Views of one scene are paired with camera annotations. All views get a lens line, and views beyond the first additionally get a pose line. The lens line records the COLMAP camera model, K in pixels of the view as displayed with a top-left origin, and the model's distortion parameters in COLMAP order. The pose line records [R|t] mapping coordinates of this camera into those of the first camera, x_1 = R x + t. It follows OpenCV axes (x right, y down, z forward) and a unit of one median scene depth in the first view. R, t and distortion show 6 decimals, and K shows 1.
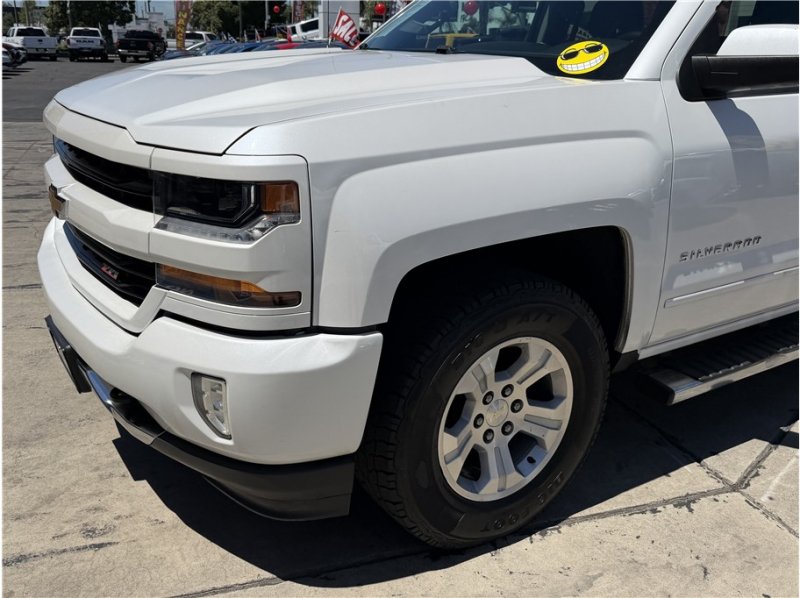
lens RADIAL K [[733.2, 0, 392.1], [0, 733.2, 305.3], [0, 0, 1]] dist [0.012821, 0.000000]
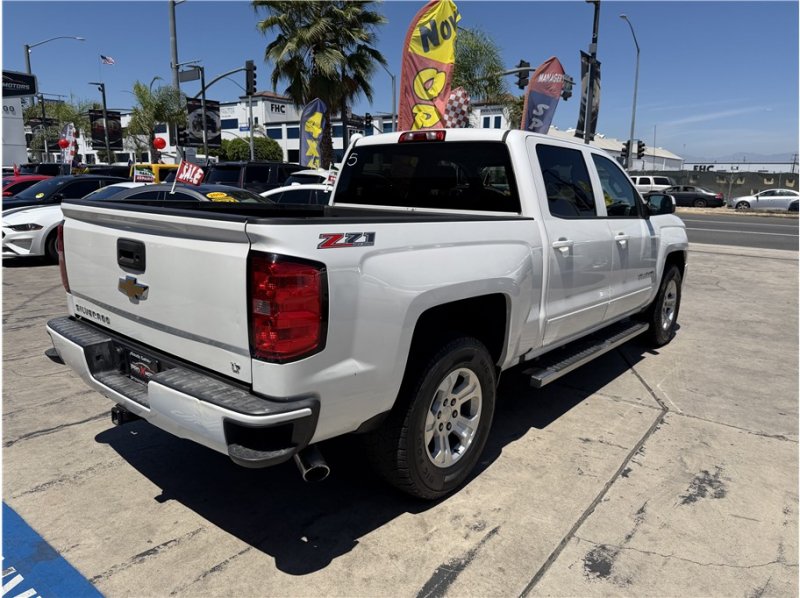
lens RADIAL K [[556.9, 0, 407.3], [0, 556.9, 301.0], [0, 0, 1]] dist [0.031971, -0.045621]
pose [[0.828206, -0.132172, 0.544614, -1.131945], [0.188987, 0.980737, -0.049382, -0.134102], [-0.527597, 0.143823, 0.837231, 0.017861]]
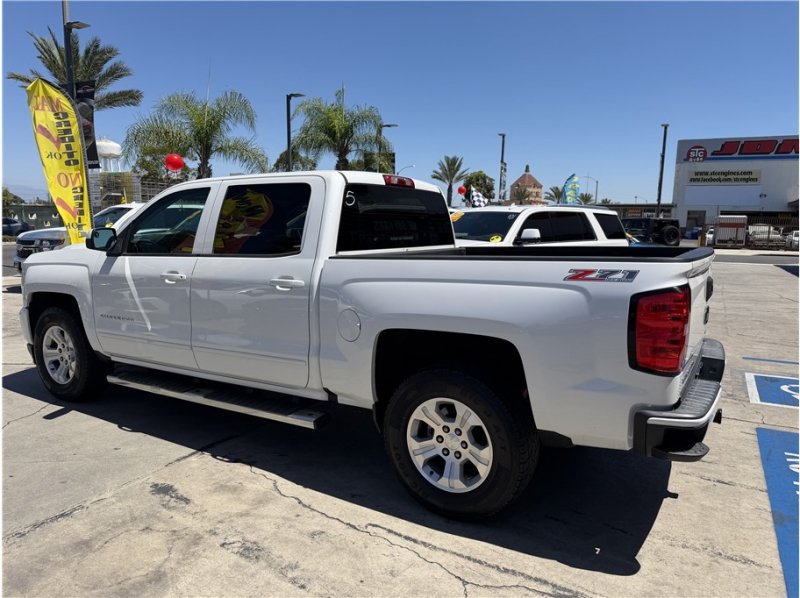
lens RADIAL K [[556.9, 0, 401.8], [0, 556.9, 310.9], [0, 0, 1]] dist [0.031971, -0.045621]
pose [[-0.668882, -0.155937, 0.726829, -1.495261], [0.208371, 0.899223, 0.384682, -1.053545], [-0.713567, 0.408757, -0.568981, 2.644145]]
